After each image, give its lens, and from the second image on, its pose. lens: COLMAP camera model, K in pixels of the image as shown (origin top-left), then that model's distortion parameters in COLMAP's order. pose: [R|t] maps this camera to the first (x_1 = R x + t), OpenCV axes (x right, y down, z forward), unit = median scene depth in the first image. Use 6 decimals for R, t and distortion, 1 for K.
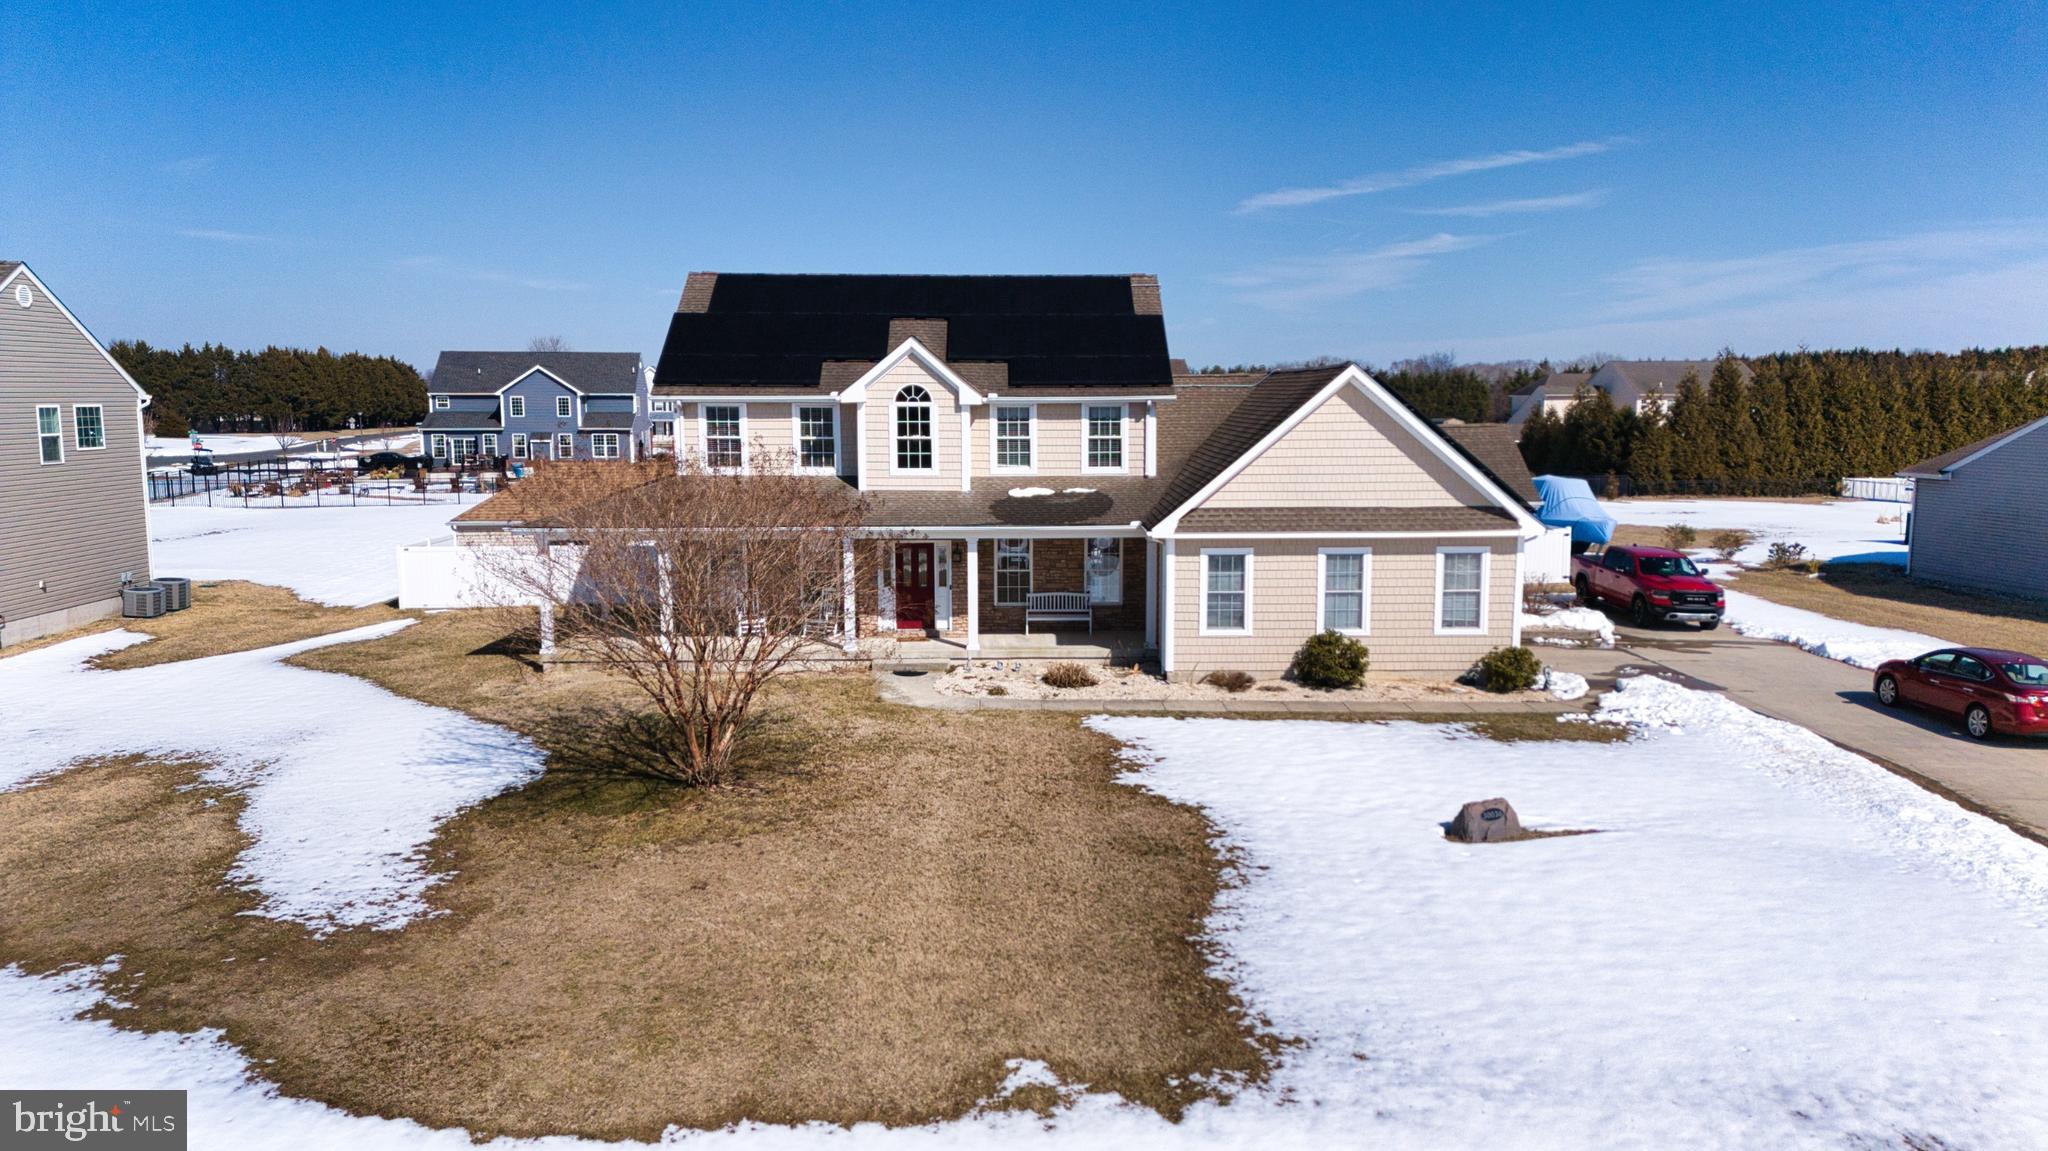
lens RADIAL K [[1432.6, 0, 1035.3], [0, 1432.6, 582.0], [0, 0, 1]] dist [0.089301, -0.090041]
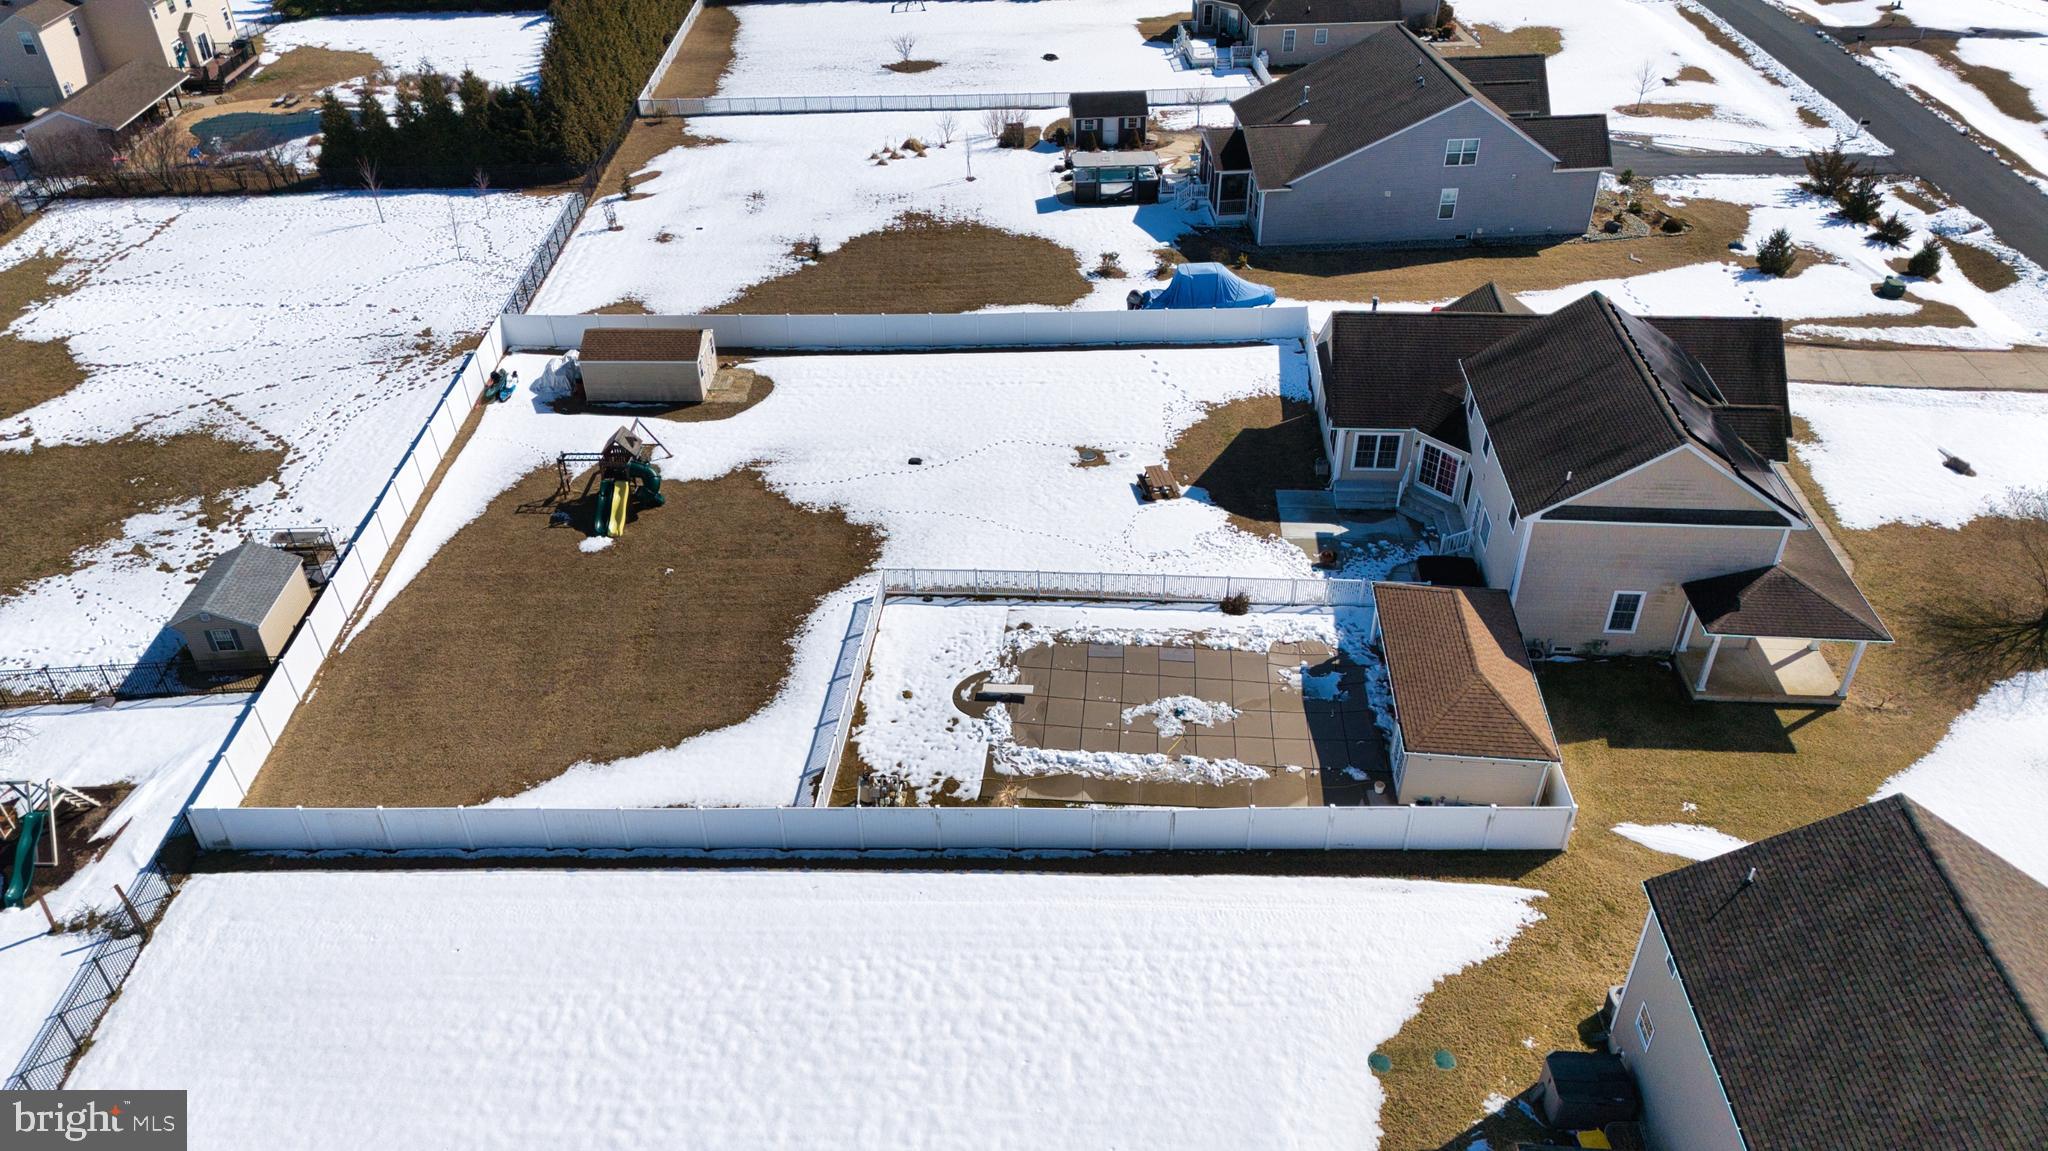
lens RADIAL K [[1432.6, 0, 1035.3], [0, 1432.6, 582.0], [0, 0, 1]] dist [0.089301, -0.090041]
pose [[0.090272, -0.577650, 0.811278, -1.731447], [0.134206, 0.814229, 0.564818, -1.130443], [-0.986833, 0.057891, 0.151026, 1.705343]]
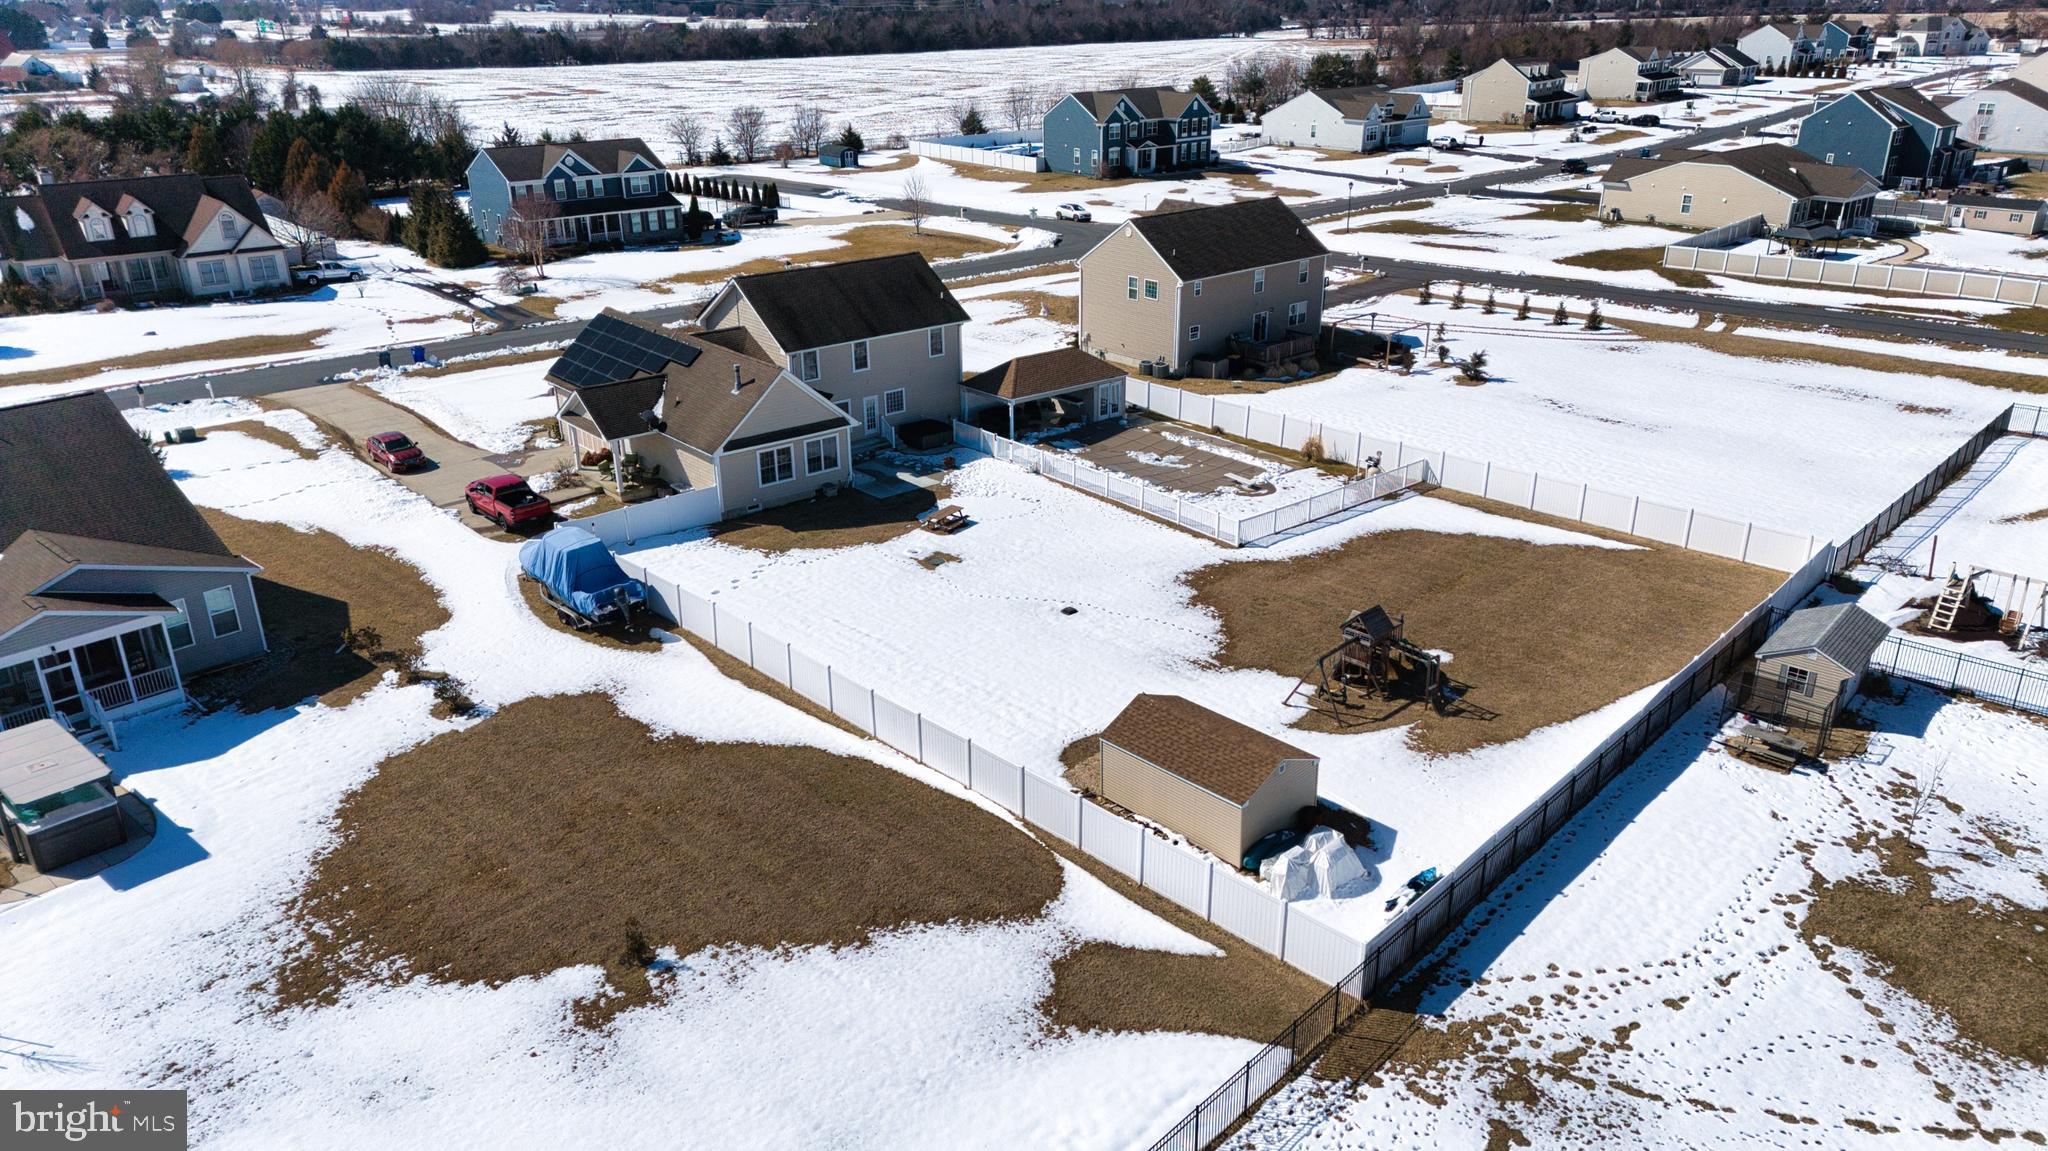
lens RADIAL K [[1432.6, 0, 1035.3], [0, 1432.6, 582.0], [0, 0, 1]] dist [0.089301, -0.090041]
pose [[-0.773047, 0.248258, -0.583751, 1.299375], [-0.075302, 0.877818, 0.473039, -1.030998], [0.629863, 0.409639, -0.659900, 3.453559]]
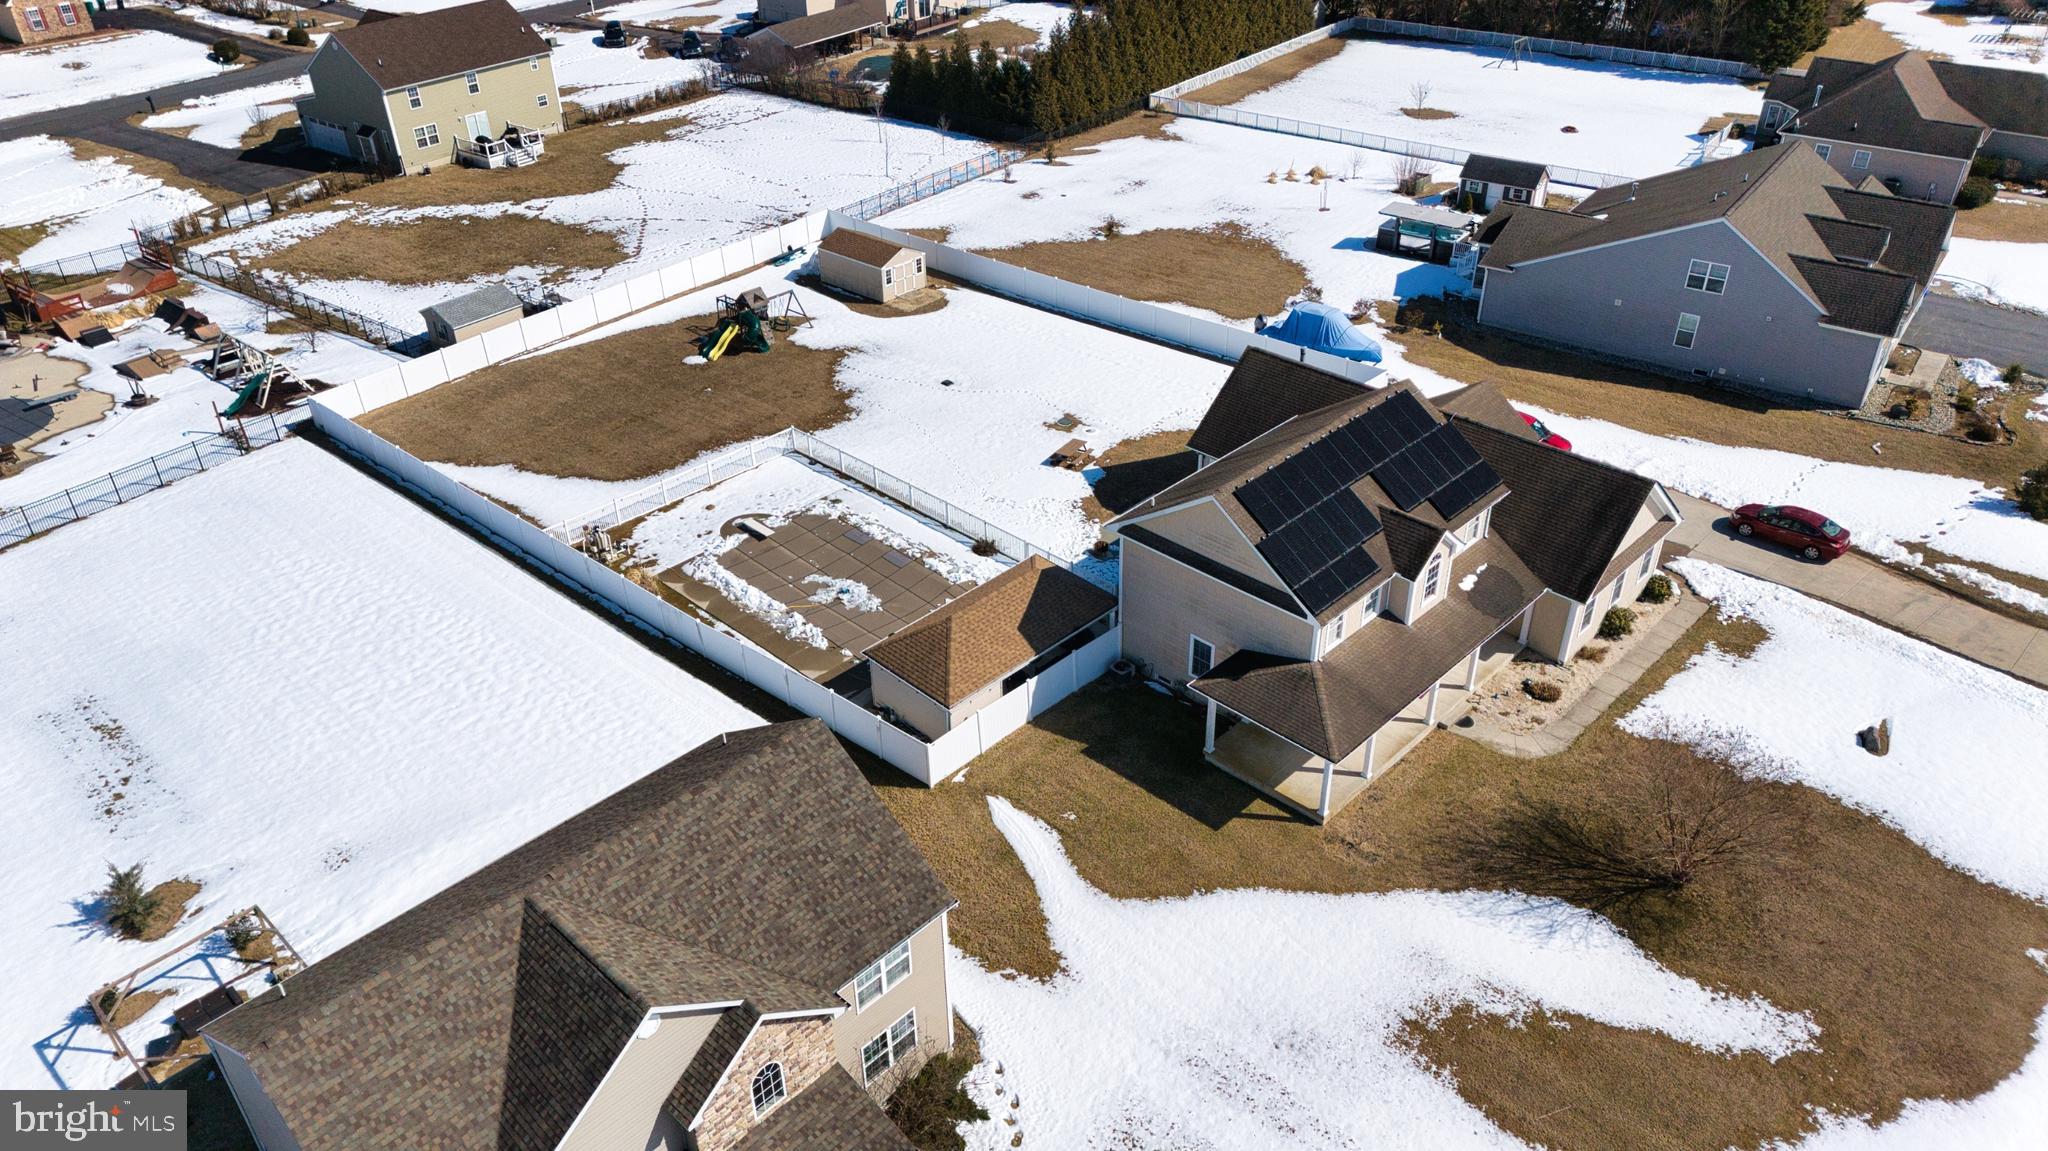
lens RADIAL K [[1432.6, 0, 1035.3], [0, 1432.6, 582.0], [0, 0, 1]] dist [0.089301, -0.090041]
pose [[0.709521, -0.393078, 0.584867, -1.404953], [0.102451, 0.878692, 0.466266, -0.942348], [-0.697197, -0.270905, 0.663722, 0.289741]]
